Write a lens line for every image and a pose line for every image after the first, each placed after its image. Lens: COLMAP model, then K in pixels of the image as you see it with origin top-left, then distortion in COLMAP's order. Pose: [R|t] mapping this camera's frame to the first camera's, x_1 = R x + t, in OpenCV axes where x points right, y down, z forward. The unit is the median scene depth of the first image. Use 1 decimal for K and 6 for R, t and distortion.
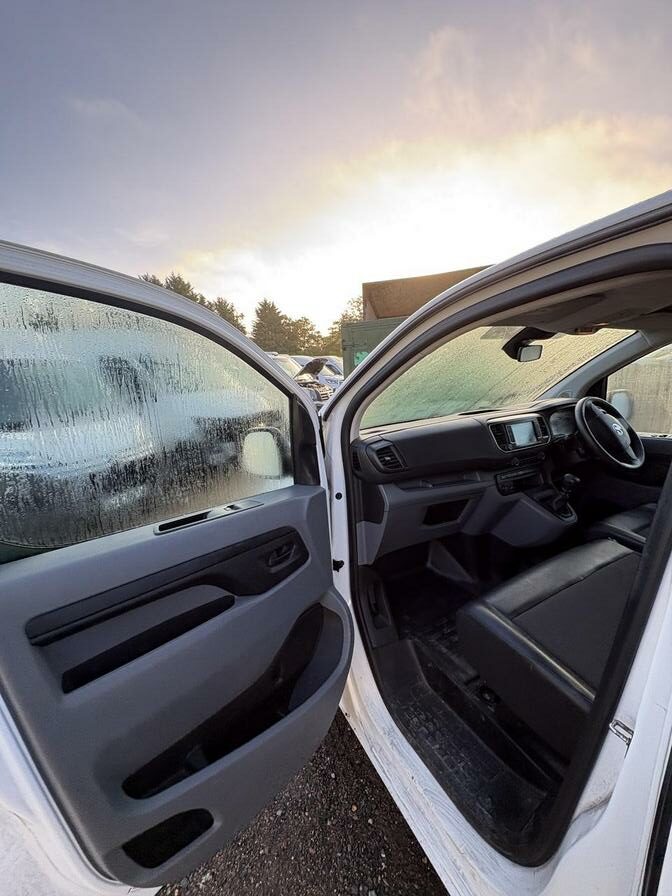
lens RADIAL K [[357.6, 0, 335.8], [0, 357.6, 447.8], [0, 0, 1]] dist [-0.000205, 0.000265]
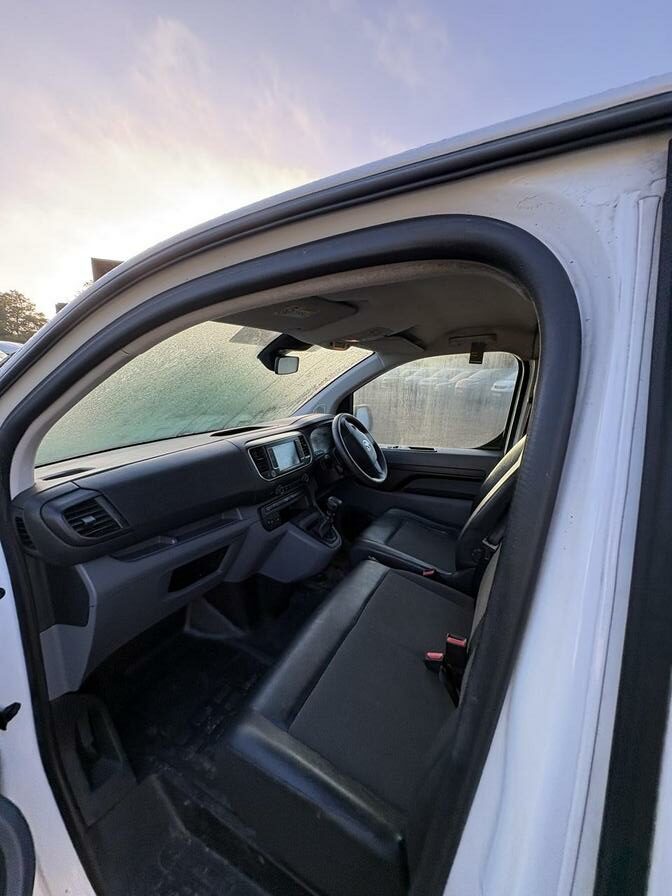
lens RADIAL K [[357.6, 0, 334.5], [0, 357.6, 450.1], [0, 0, 1]] dist [-0.000205, 0.000265]
pose [[0.813405, -0.055399, 0.579054, 0.116040], [0.058949, 0.998180, 0.012691, -0.059630], [-0.578703, 0.023811, 0.815190, 0.220451]]
